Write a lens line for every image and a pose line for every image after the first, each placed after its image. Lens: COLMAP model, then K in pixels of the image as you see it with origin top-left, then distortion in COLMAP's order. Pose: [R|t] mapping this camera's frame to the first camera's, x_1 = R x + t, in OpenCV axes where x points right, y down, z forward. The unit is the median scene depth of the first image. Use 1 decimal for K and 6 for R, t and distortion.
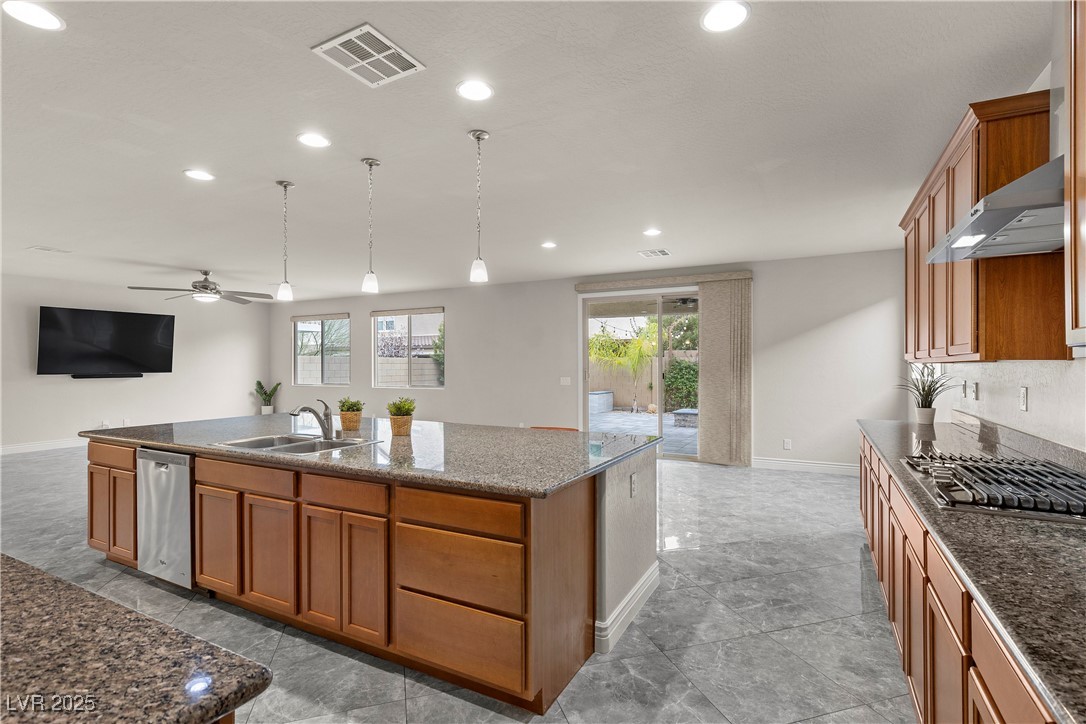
lens RADIAL K [[511.0, 0, 546.3], [0, 511.0, 363.7], [0, 0, 1]] dist [0.000368, 0.000127]
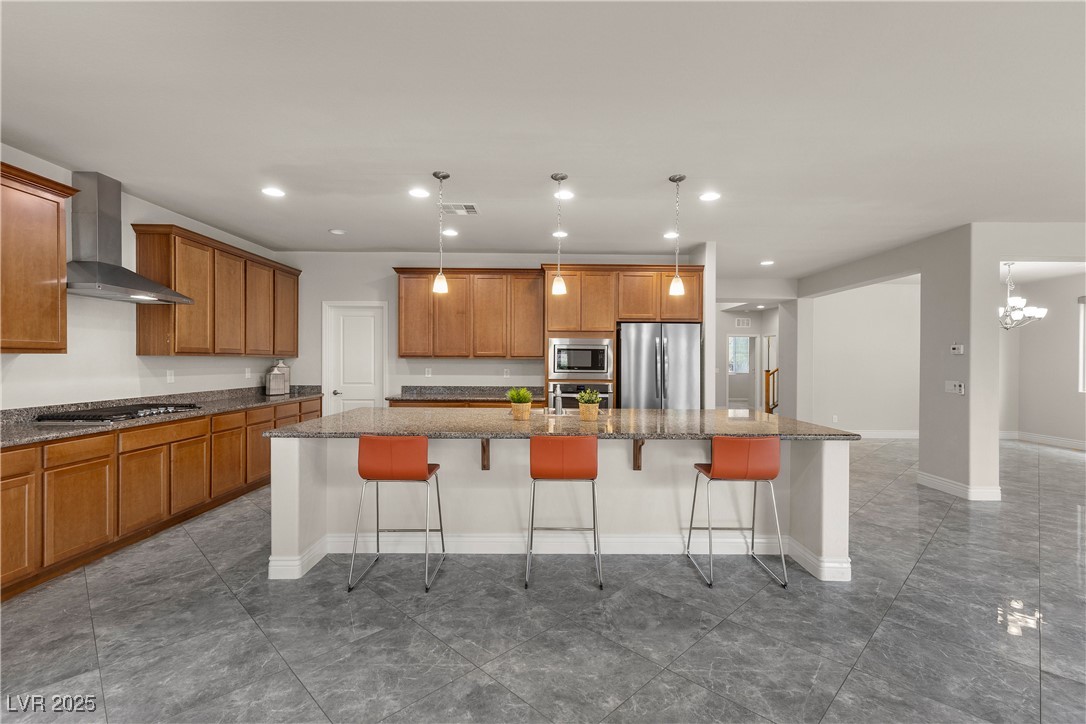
lens RADIAL K [[488.5, 0, 552.5], [0, 488.5, 362.8], [0, 0, 1]] dist [0.004211, 0.000694]
pose [[-0.876862, -0.003007, -0.480733, 0.151704], [-0.004491, 0.999988, 0.001935, 0.006851], [0.480721, 0.003856, -0.876865, 1.610784]]
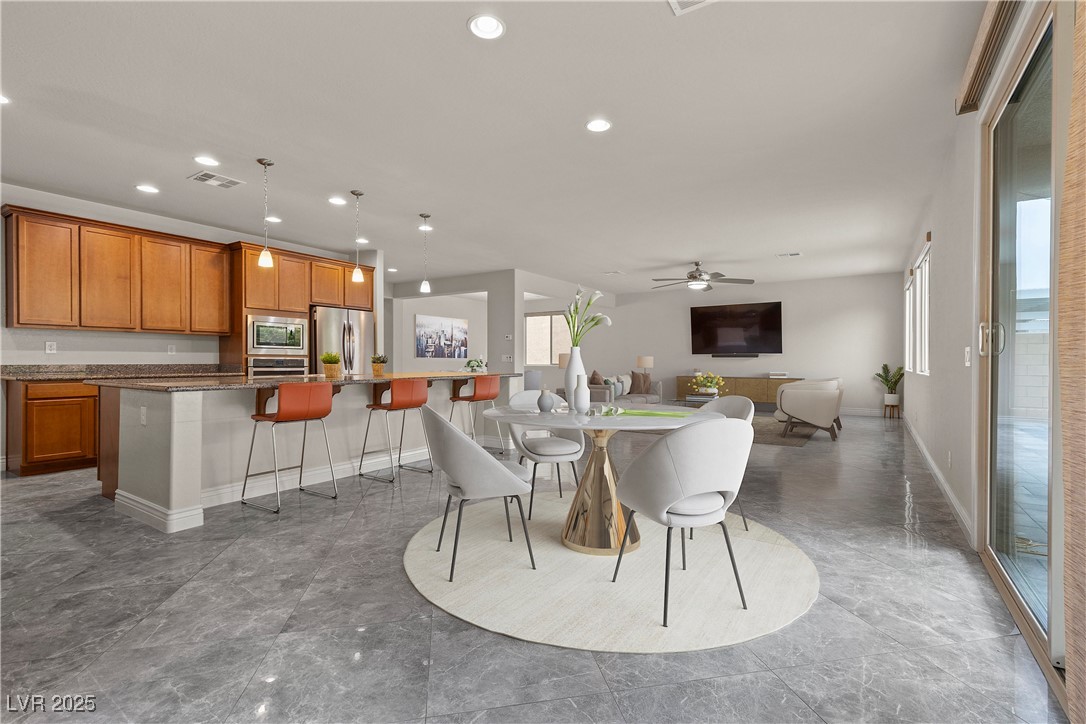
lens RADIAL K [[488.5, 0, 552.5], [0, 488.5, 362.8], [0, 0, 1]] dist [0.004211, 0.000694]
pose [[-0.083305, 0.006572, -0.996502, 0.848310], [0.000155, 0.999978, 0.006582, 0.071587], [0.996524, 0.000394, -0.083304, 1.403091]]
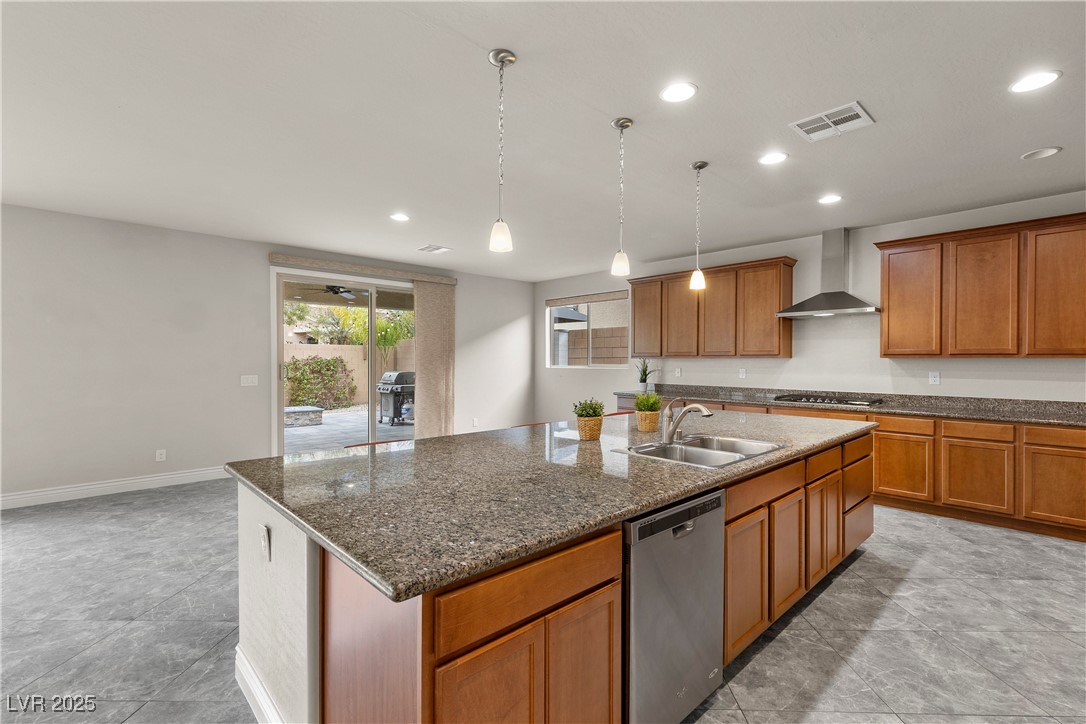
lens RADIAL K [[488.5, 0, 552.5], [0, 488.5, 362.8], [0, 0, 1]] dist [0.004211, 0.000694]
pose [[0.315637, -0.003910, 0.948872, -0.976467], [-0.004745, 0.999973, 0.005699, 0.006081], [-0.948868, -0.006301, 0.315610, 0.710992]]
